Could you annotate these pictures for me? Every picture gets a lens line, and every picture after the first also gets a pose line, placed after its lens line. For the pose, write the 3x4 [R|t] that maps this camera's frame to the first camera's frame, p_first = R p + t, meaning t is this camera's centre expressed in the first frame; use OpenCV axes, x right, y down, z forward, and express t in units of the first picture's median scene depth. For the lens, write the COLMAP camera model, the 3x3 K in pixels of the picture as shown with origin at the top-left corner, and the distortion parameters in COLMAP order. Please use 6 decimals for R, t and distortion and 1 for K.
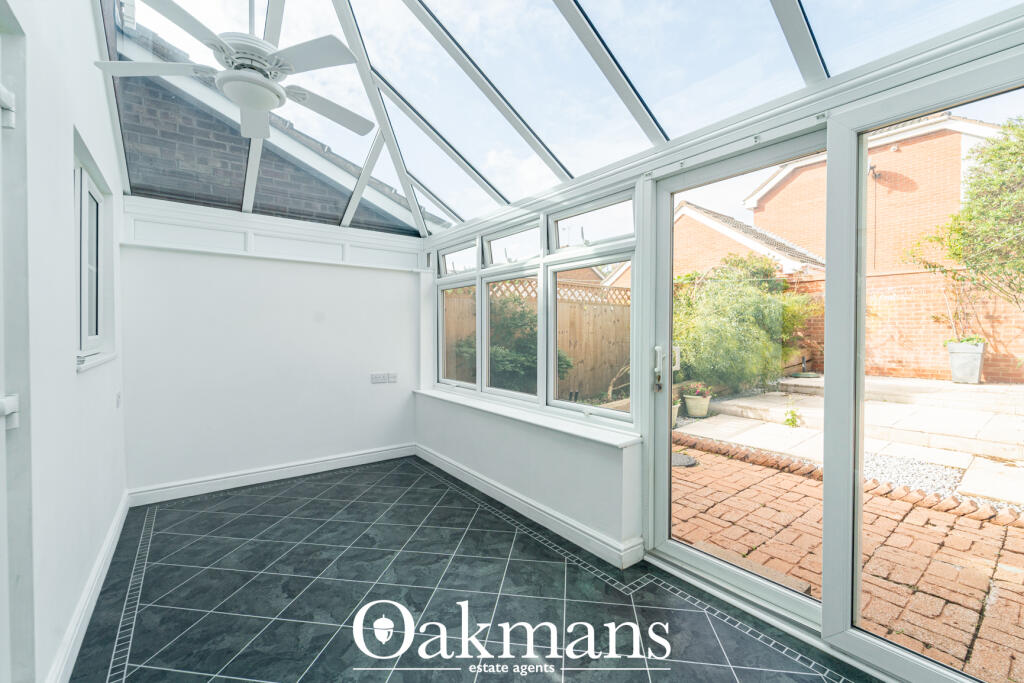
lens RADIAL K [[417.3, 0, 507.4], [0, 417.3, 336.1], [0, 0, 1]] dist [0.004080, 0.000229]
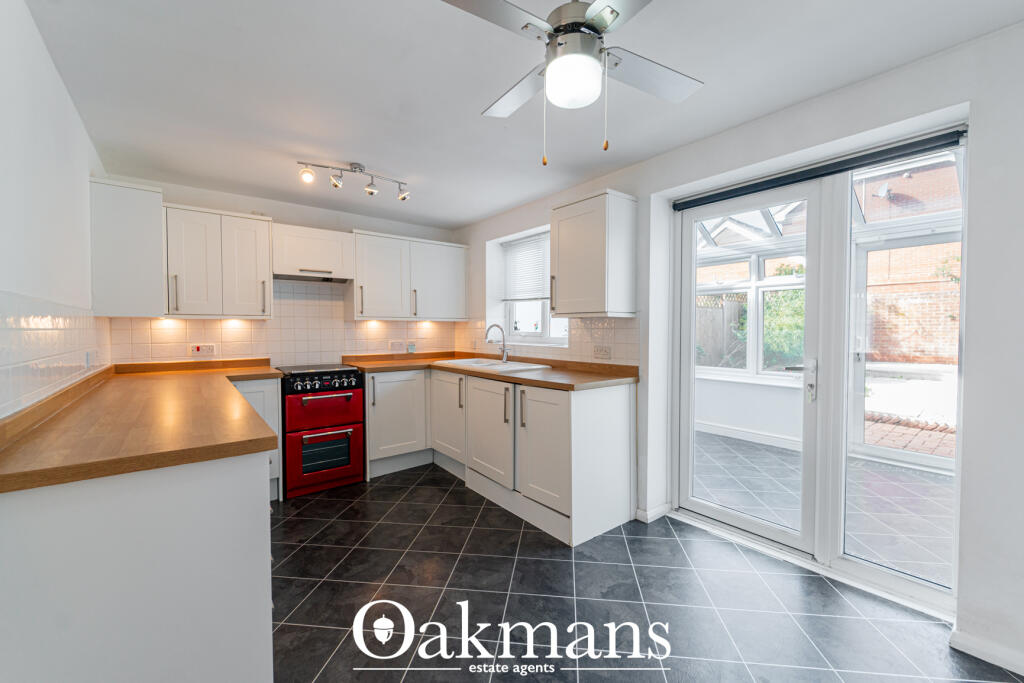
lens RADIAL K [[417.3, 0, 520.1], [0, 417.3, 336.6], [0, 0, 1]] dist [0.004080, 0.000229]
pose [[0.999009, -0.008368, 0.043708, -0.399972], [0.008253, 0.999962, 0.002813, 0.003477], [-0.043730, -0.002449, 0.999040, -0.254312]]
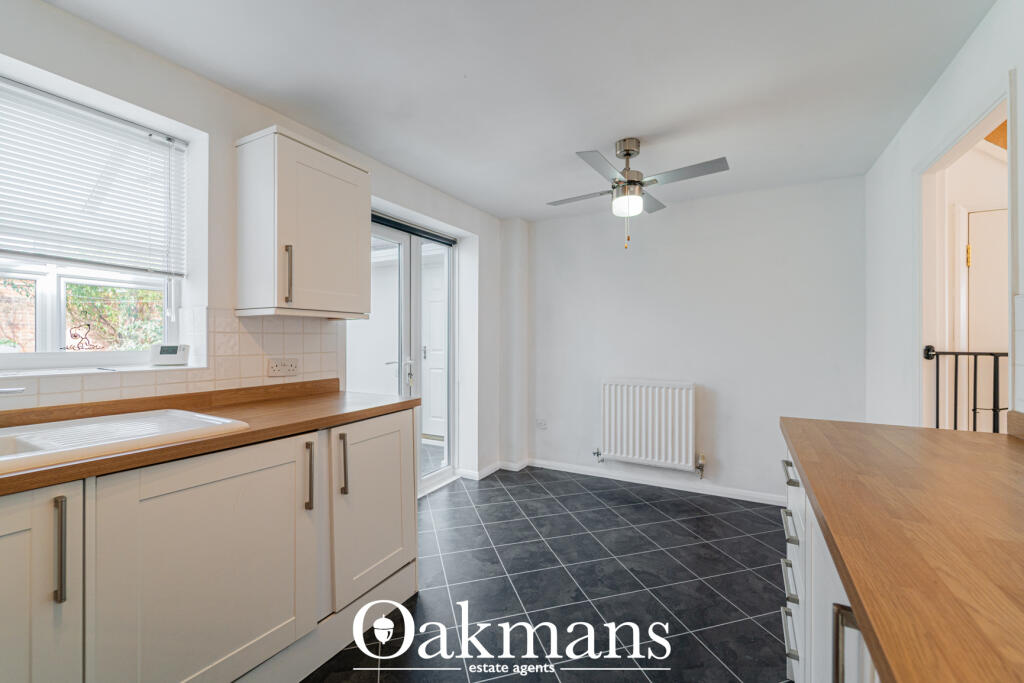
lens RADIAL K [[417.3, 0, 516.1], [0, 417.3, 340.7], [0, 0, 1]] dist [0.004080, 0.000229]
pose [[-0.426905, -0.010809, 0.904232, -0.649173], [0.010870, 0.999795, 0.017083, -0.001122], [-0.904231, 0.017122, -0.426700, 0.169757]]
